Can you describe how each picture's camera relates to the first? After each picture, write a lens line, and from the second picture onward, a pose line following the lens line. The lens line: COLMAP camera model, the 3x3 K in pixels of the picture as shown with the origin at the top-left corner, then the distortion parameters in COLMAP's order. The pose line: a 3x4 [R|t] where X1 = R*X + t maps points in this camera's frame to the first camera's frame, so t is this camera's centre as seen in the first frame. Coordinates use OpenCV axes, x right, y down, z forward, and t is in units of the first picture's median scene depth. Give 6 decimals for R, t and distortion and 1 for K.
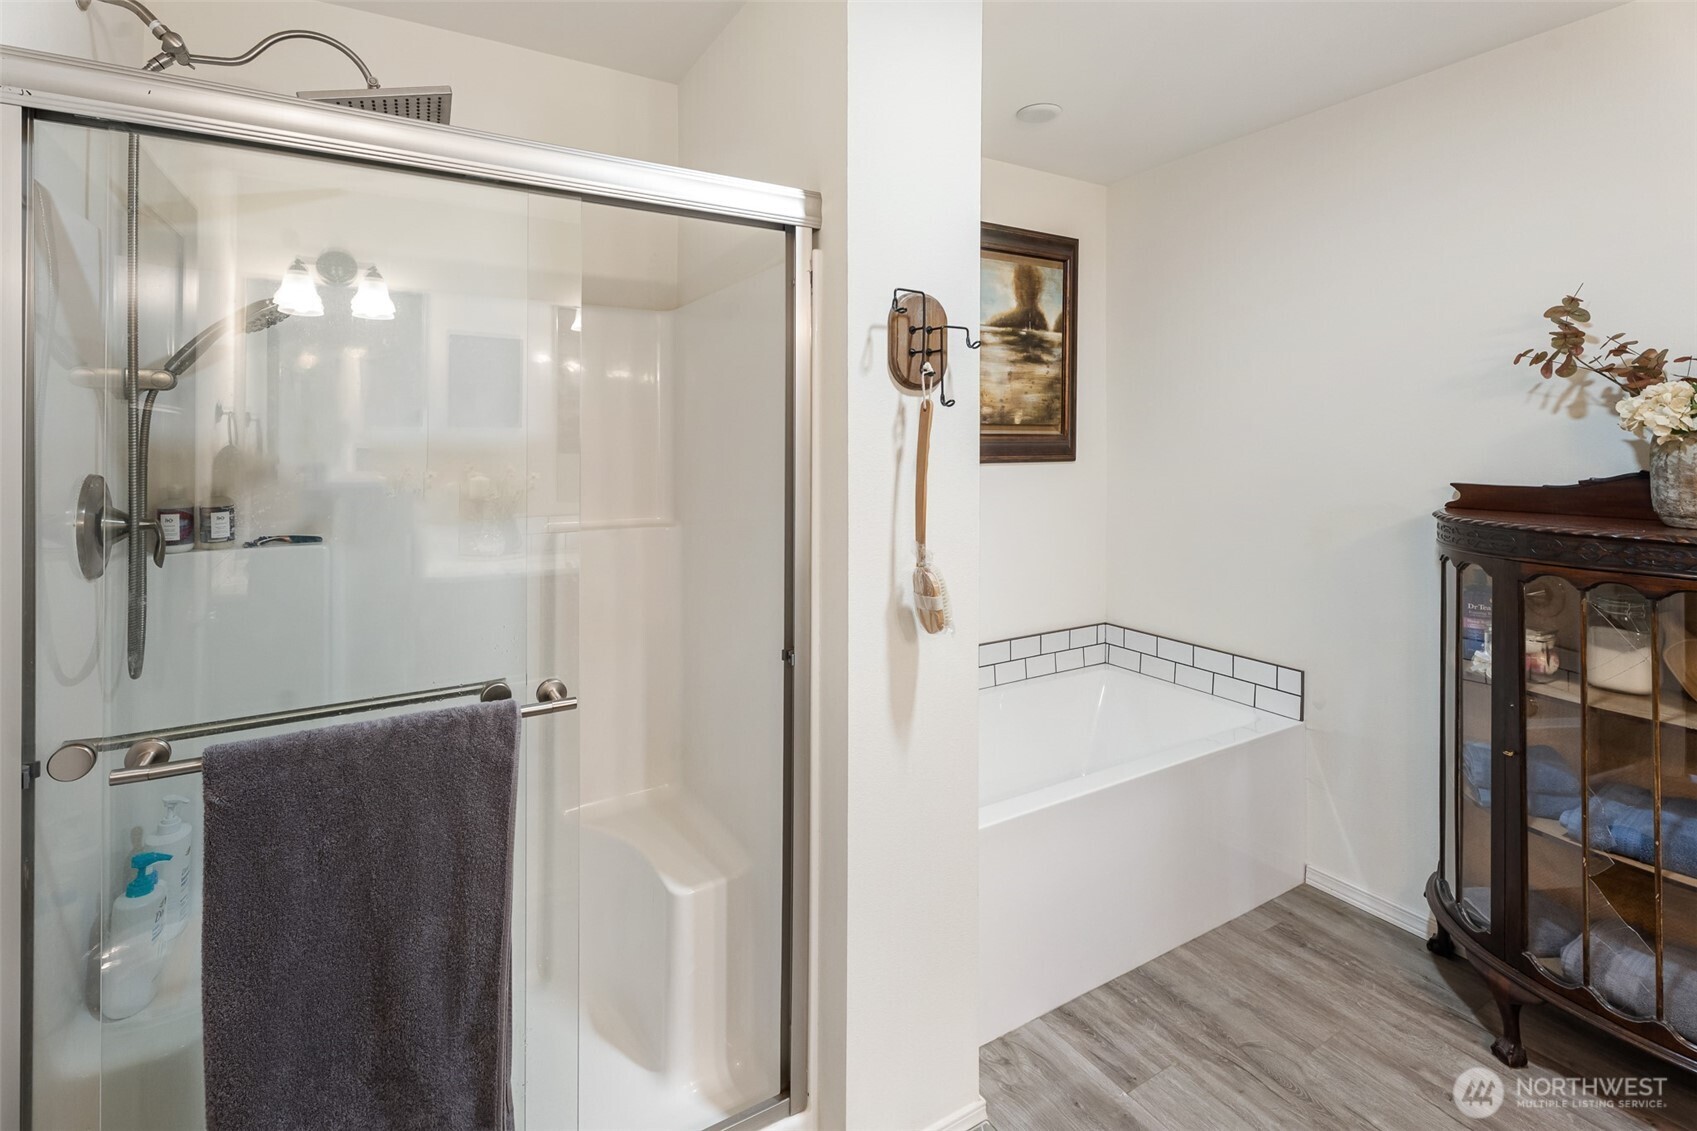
lens RADIAL K [[767.8, 0, 942.5], [0, 767.8, 440.6], [0, 0, 1]] dist [-0.001466, -0.001239]
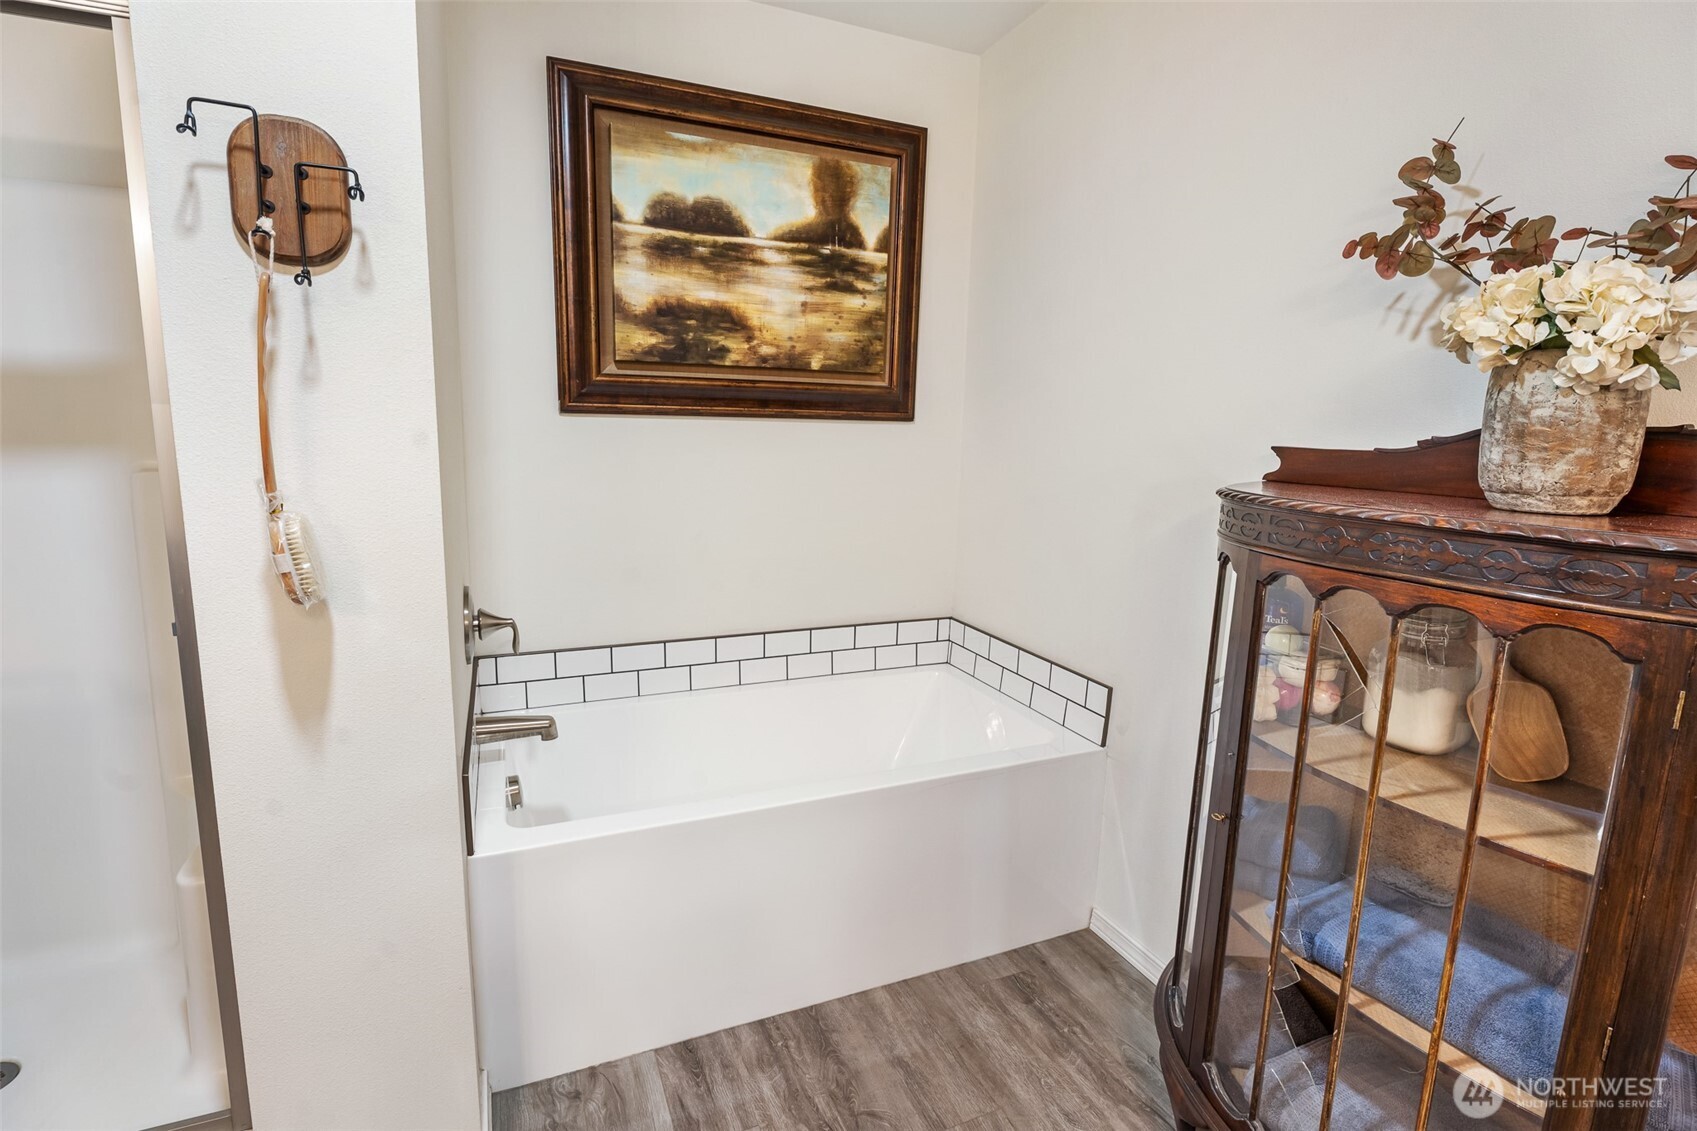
lens RADIAL K [[822.8, 0, 843.3], [0, 822.8, 566.5], [0, 0, 1]] dist [-0.016696, 0.002843]
pose [[0.990473, 0.048123, -0.129024, 0.377679], [-0.024274, 0.983294, 0.180401, 0.038307], [0.135550, -0.175551, 0.975094, 0.195501]]
